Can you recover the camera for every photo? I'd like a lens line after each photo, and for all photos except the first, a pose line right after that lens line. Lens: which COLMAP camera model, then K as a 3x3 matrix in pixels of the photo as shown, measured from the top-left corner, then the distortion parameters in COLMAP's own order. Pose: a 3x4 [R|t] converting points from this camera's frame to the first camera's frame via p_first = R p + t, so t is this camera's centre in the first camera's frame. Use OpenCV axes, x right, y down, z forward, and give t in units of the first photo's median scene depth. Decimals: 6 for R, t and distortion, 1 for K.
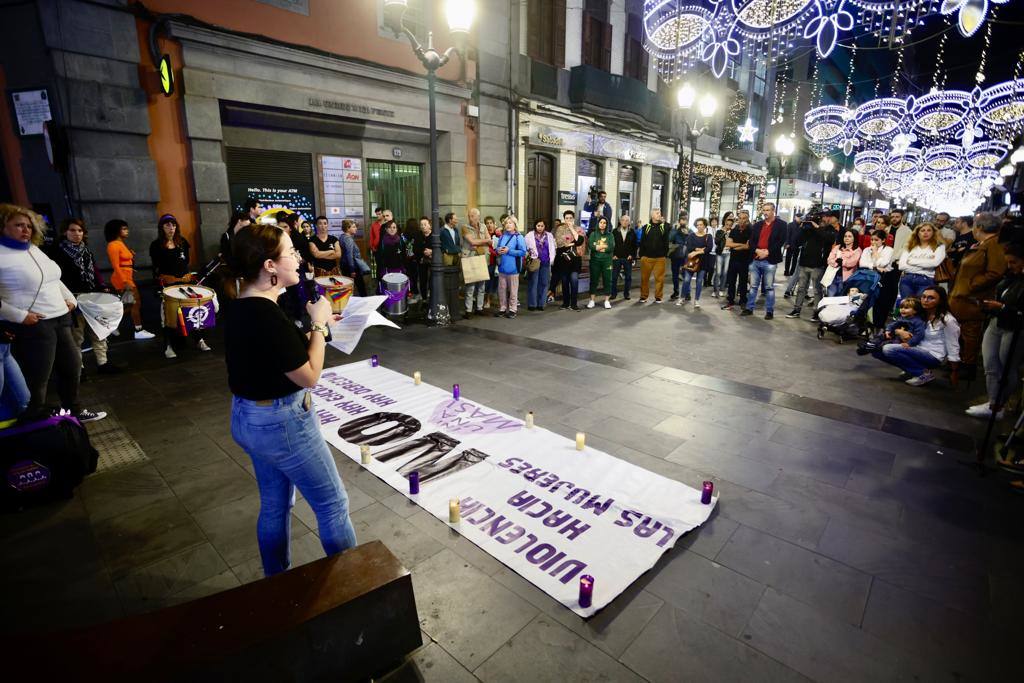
lens RADIAL K [[497.4, 0, 510.3], [0, 497.4, 335.1], [0, 0, 1]] dist [-0.069171, 0.026167]
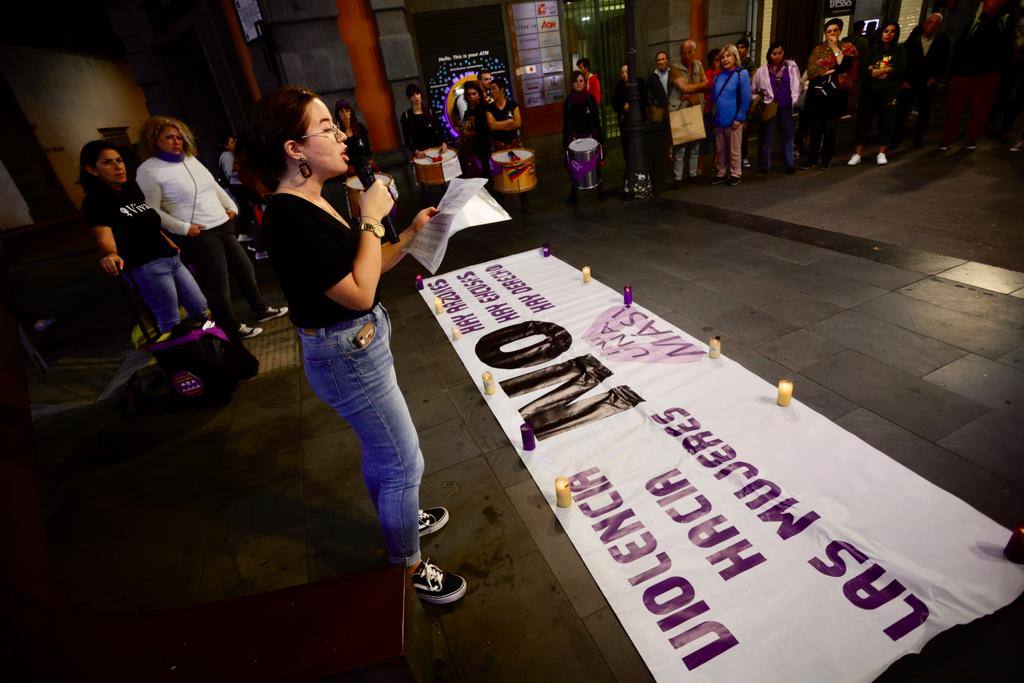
lens RADIAL K [[497.4, 0, 512.4], [0, 497.4, 331.5], [0, 0, 1]] dist [-0.069171, 0.026167]
pose [[0.898844, 0.067800, -0.432993, 0.065701], [0.046724, 0.967507, 0.248491, -0.032452], [0.435771, -0.243586, 0.866469, 0.216291]]
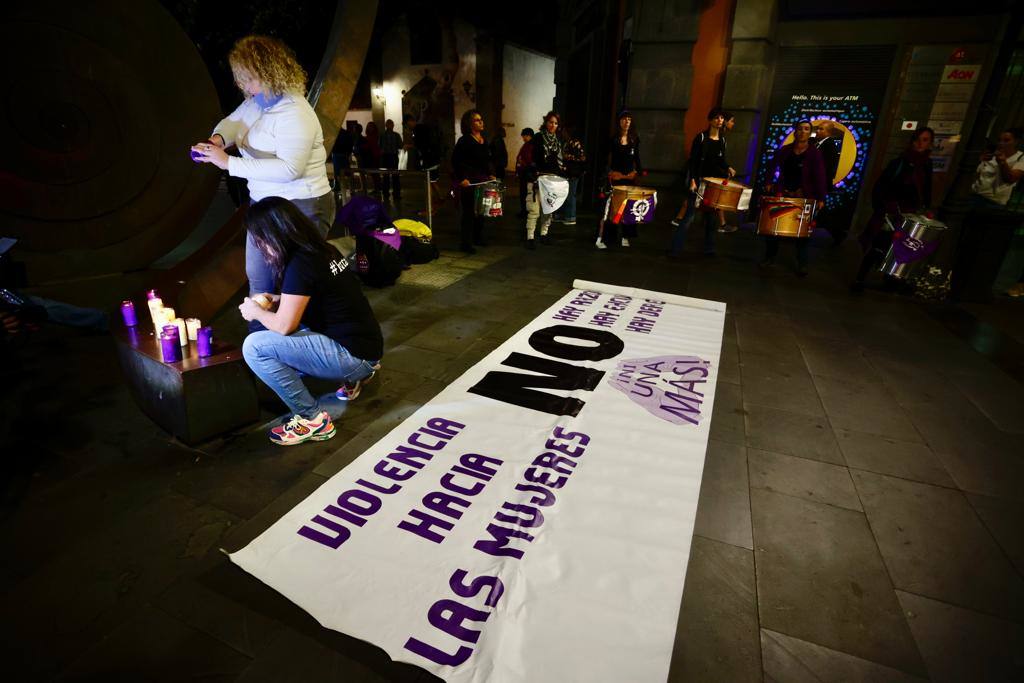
lens RADIAL K [[497.4, 0, 514.0], [0, 497.4, 334.4], [0, 0, 1]] dist [-0.069171, 0.026167]
pose [[0.359943, 0.345538, -0.866628, 0.349424], [-0.242898, 0.931562, 0.270543, -0.024287], [0.900801, 0.113122, 0.419239, 0.433549]]
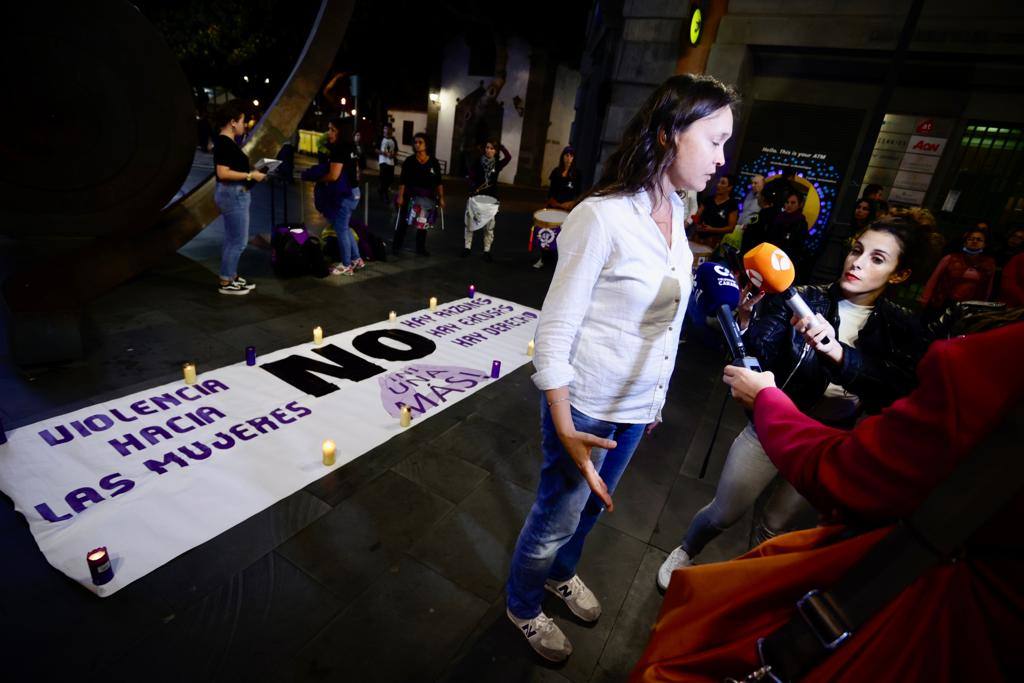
lens RADIAL K [[497.4, 0, 509.5], [0, 497.4, 333.3], [0, 0, 1]] dist [-0.069171, 0.026167]
pose [[0.223248, 0.368339, -0.902489, 0.546518], [-0.351245, 0.894057, 0.278010, -0.153175], [0.909278, 0.254930, 0.328974, 0.700517]]
